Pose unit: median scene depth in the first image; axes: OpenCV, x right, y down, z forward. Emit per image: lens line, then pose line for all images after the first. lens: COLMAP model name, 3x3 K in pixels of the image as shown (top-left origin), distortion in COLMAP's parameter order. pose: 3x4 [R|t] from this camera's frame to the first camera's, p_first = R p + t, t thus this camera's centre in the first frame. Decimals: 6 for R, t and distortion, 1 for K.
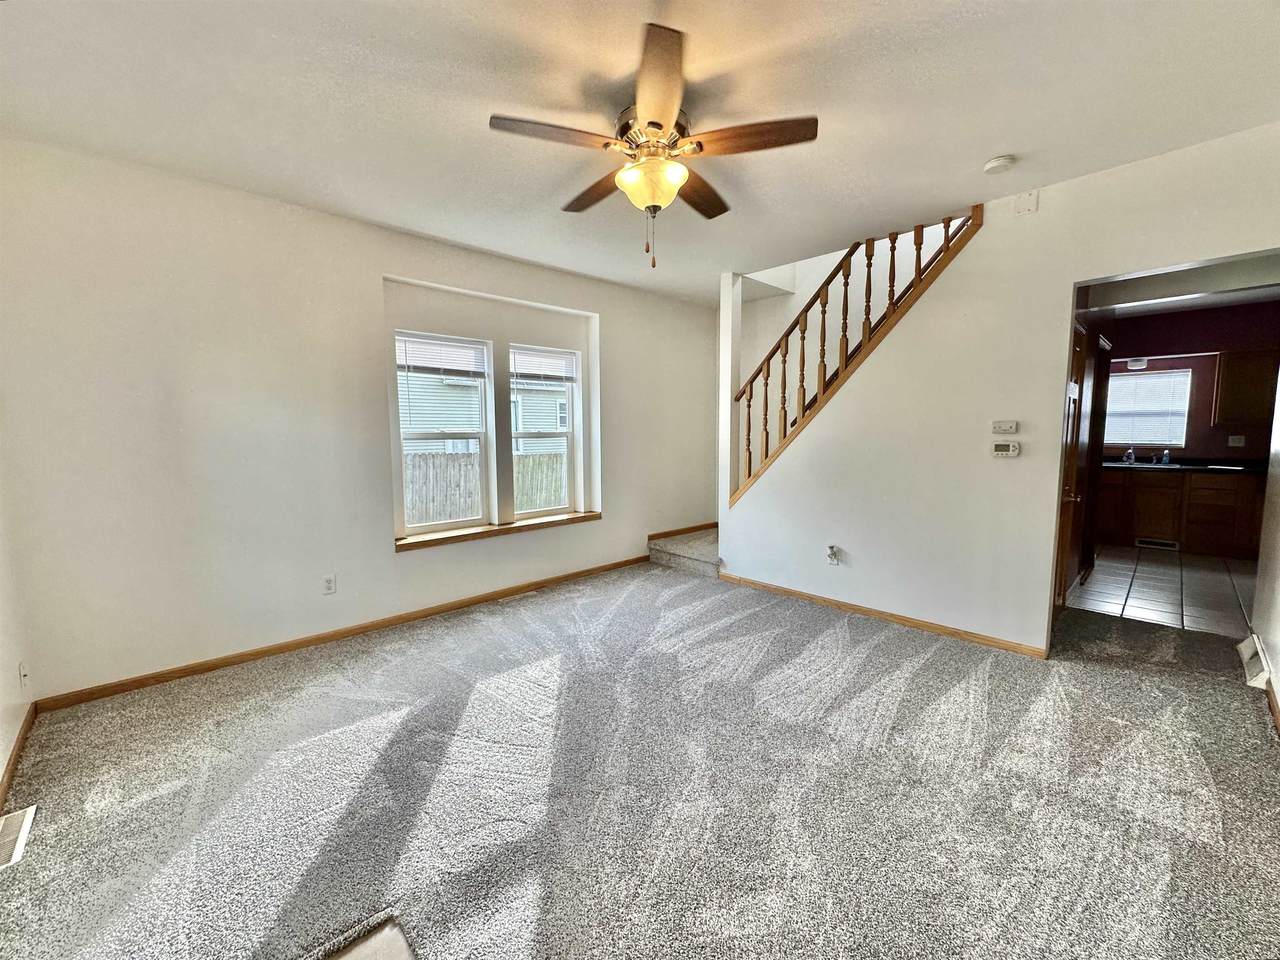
lens RADIAL K [[522.3, 0, 640.0], [0, 522.3, 480.0], [0, 0, 1]] dist [0.000112, 0.000044]
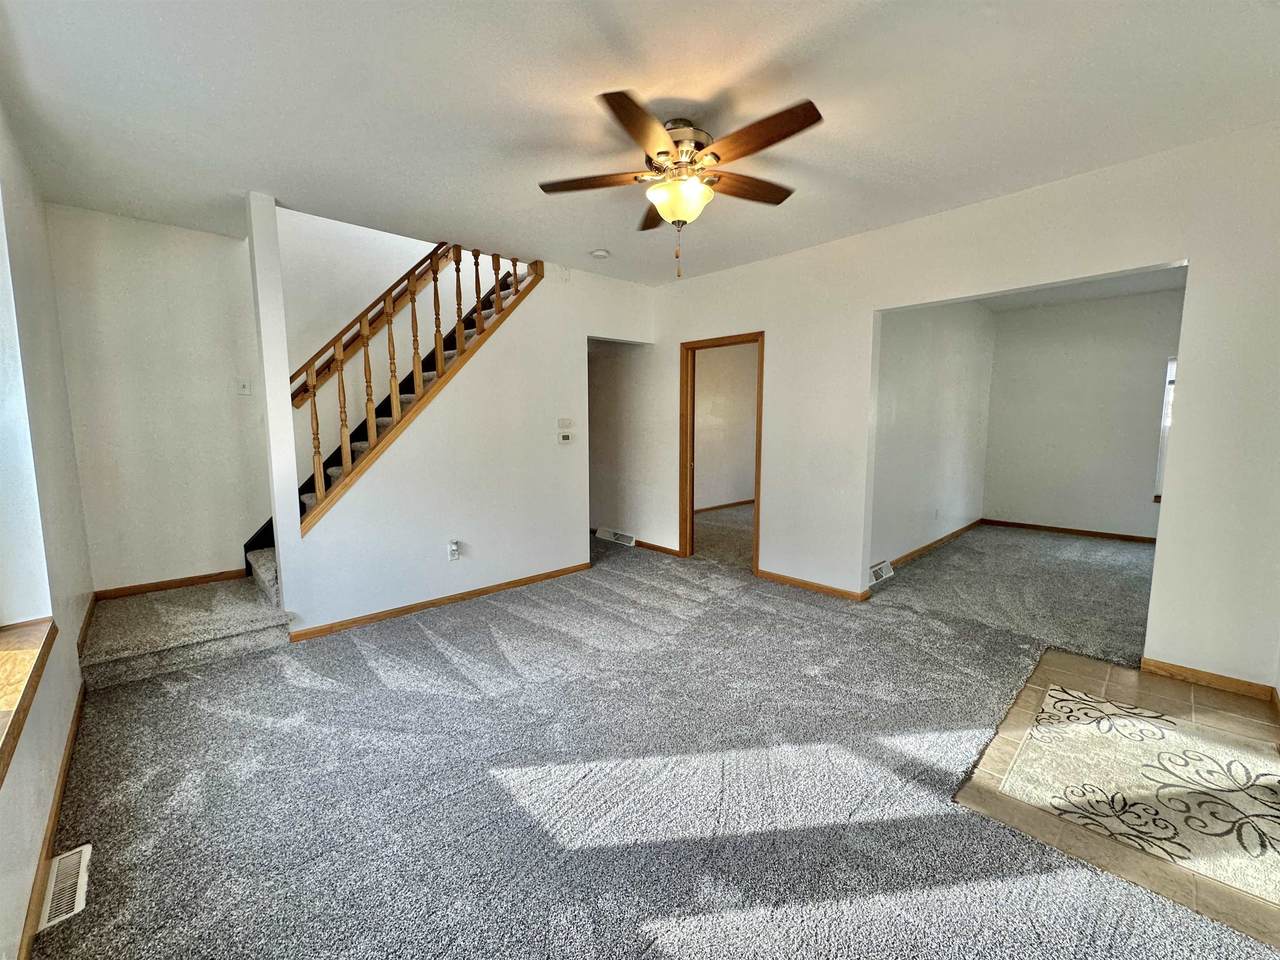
lens RADIAL K [[522.3, 0, 640.0], [0, 522.3, 480.0], [0, 0, 1]] dist [0.000112, 0.000044]
pose [[0.006650, -0.110596, 0.993843, -0.697524], [0.098267, 0.989127, 0.109414, -0.074595], [-0.995138, 0.096935, 0.017445, 0.694176]]
